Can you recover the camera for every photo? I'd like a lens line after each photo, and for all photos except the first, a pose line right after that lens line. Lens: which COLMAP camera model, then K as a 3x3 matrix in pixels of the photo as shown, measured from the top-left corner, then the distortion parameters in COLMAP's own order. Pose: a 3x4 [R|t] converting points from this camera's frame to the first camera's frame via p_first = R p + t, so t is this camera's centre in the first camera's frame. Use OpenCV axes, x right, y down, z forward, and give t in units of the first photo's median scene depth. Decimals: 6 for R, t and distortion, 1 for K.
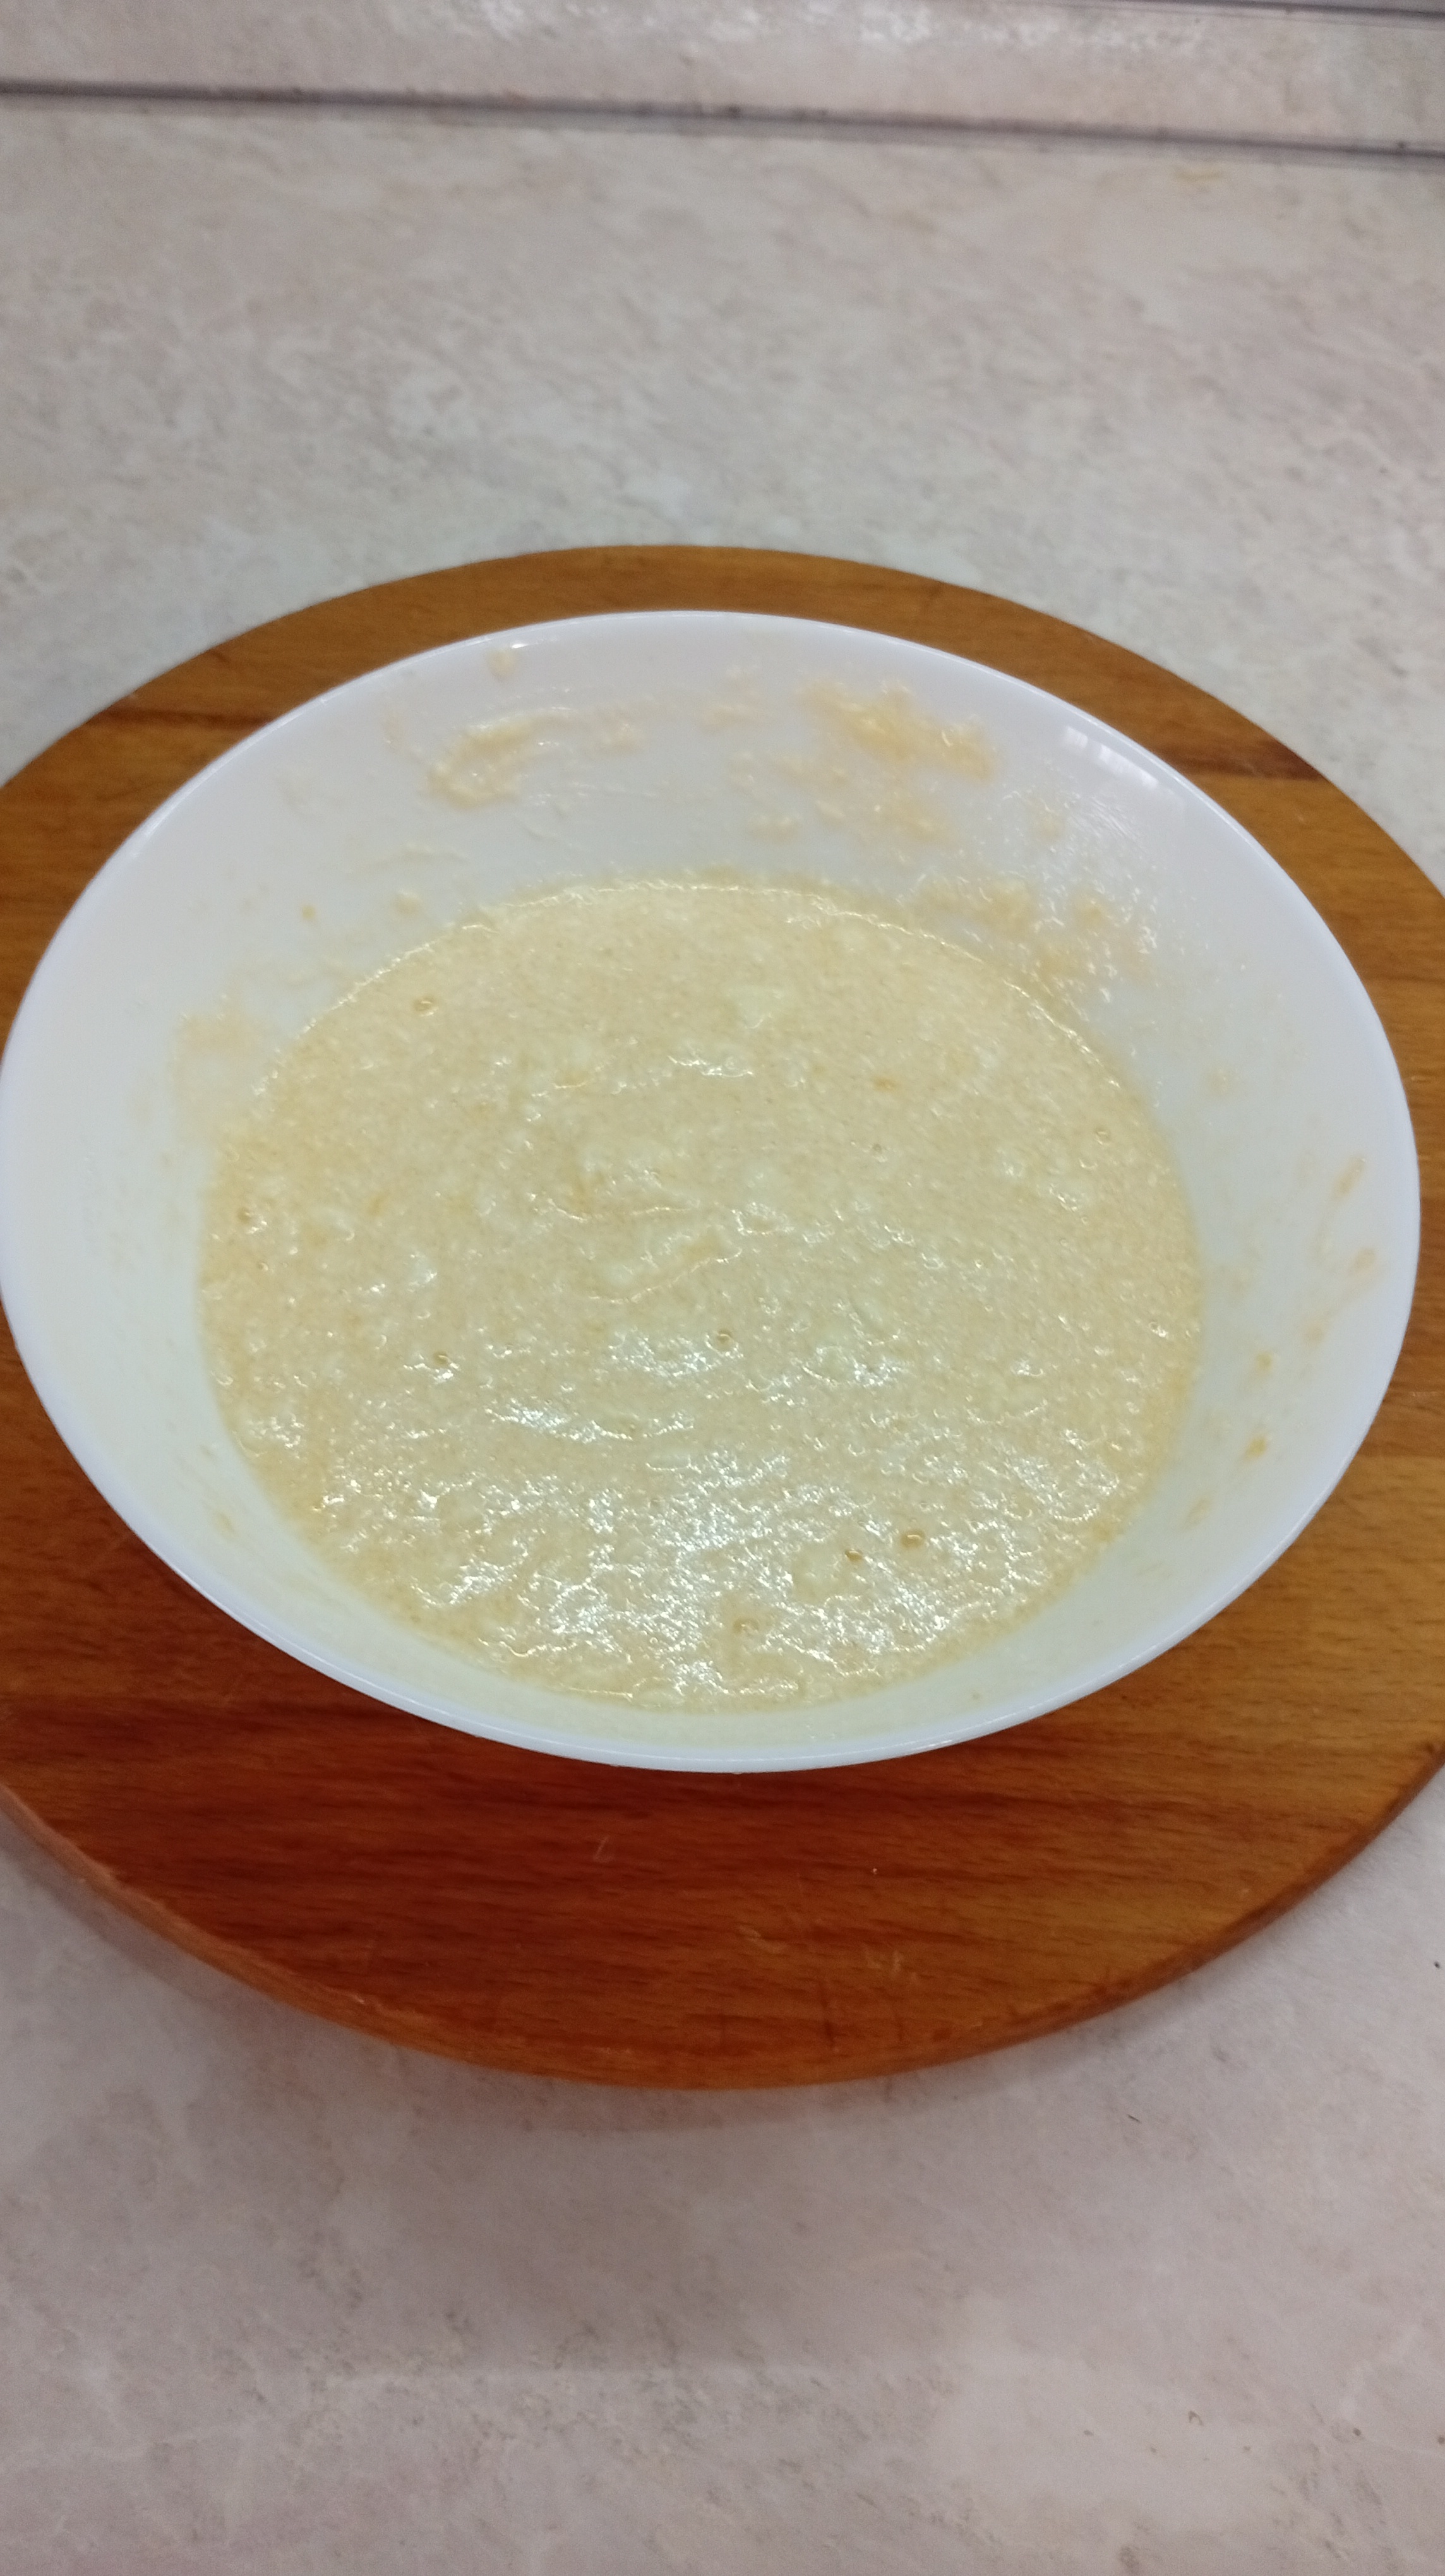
lens RADIAL K [[2036.1, 0, 703.4], [0, 2036.1, 1302.9], [0, 0, 1]] dist [0.018113, -0.086078]
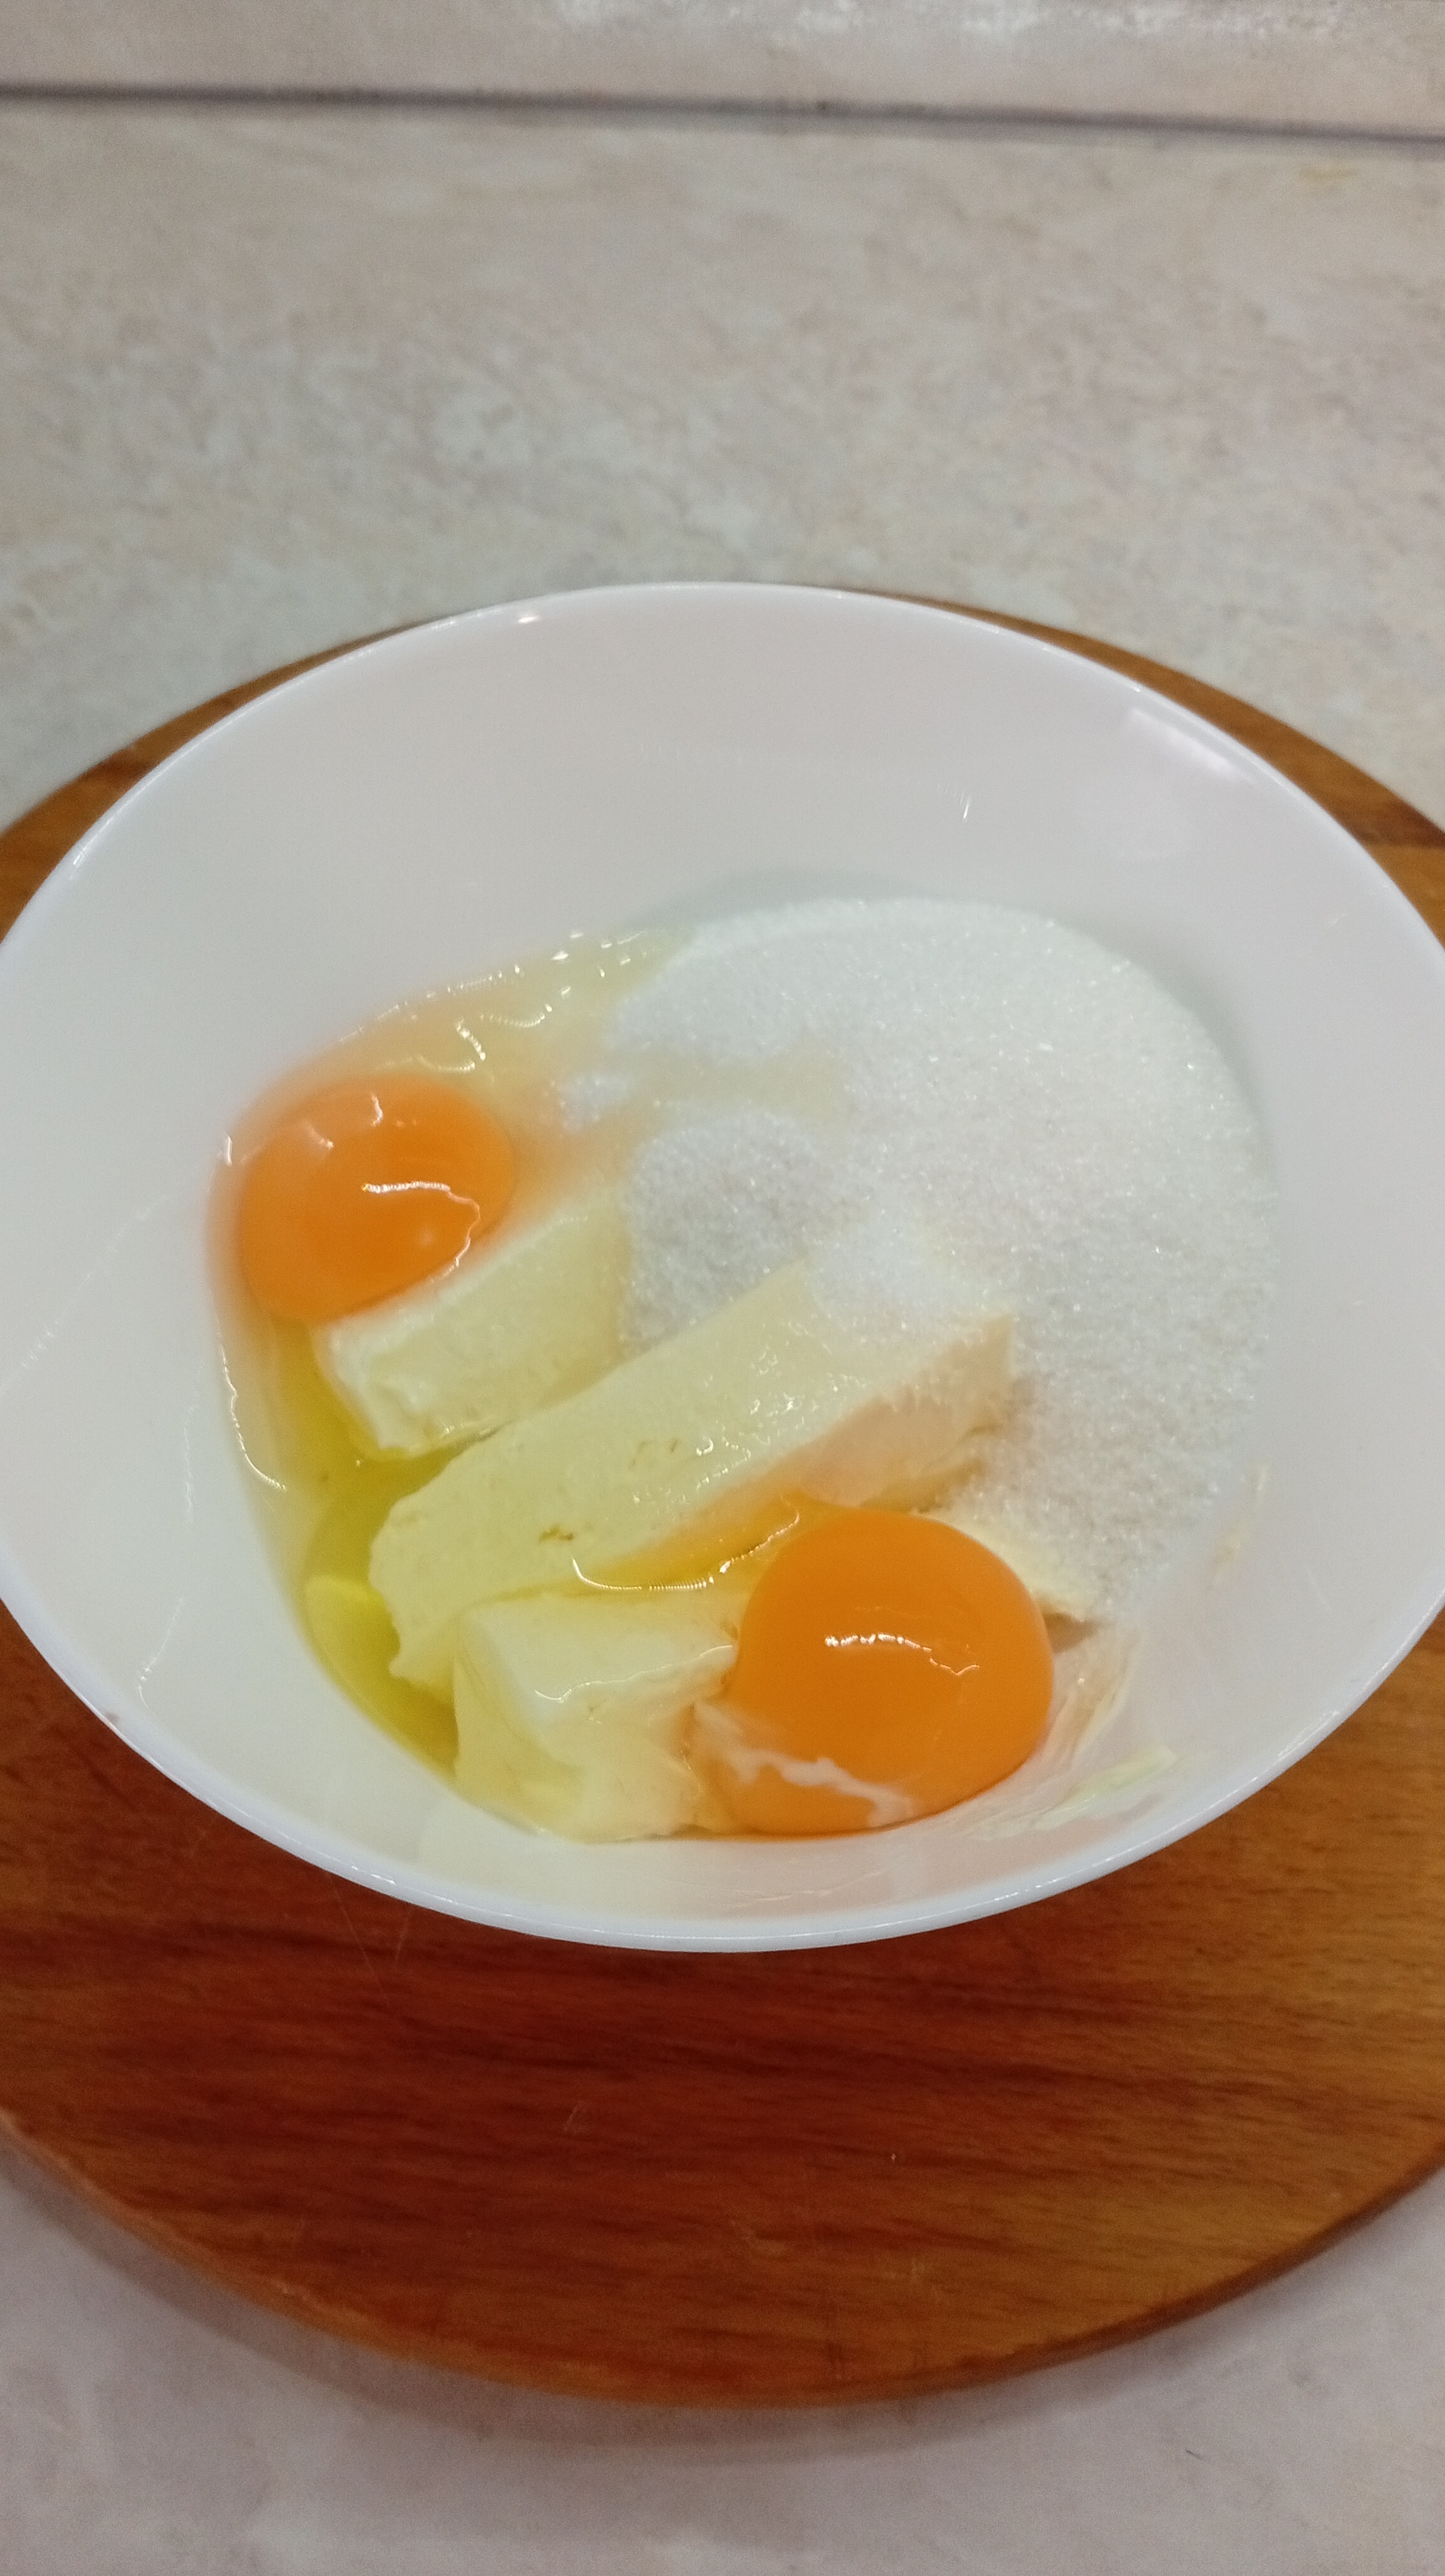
lens RADIAL K [[2036.1, 0, 711.4], [0, 2036.1, 1288.9], [0, 0, 1]] dist [0.018113, -0.086078]
pose [[0.998313, 0.019651, -0.054635, 0.029719], [-0.020244, 0.999742, -0.010325, -0.044857], [0.054418, 0.011414, 0.998453, 0.092767]]
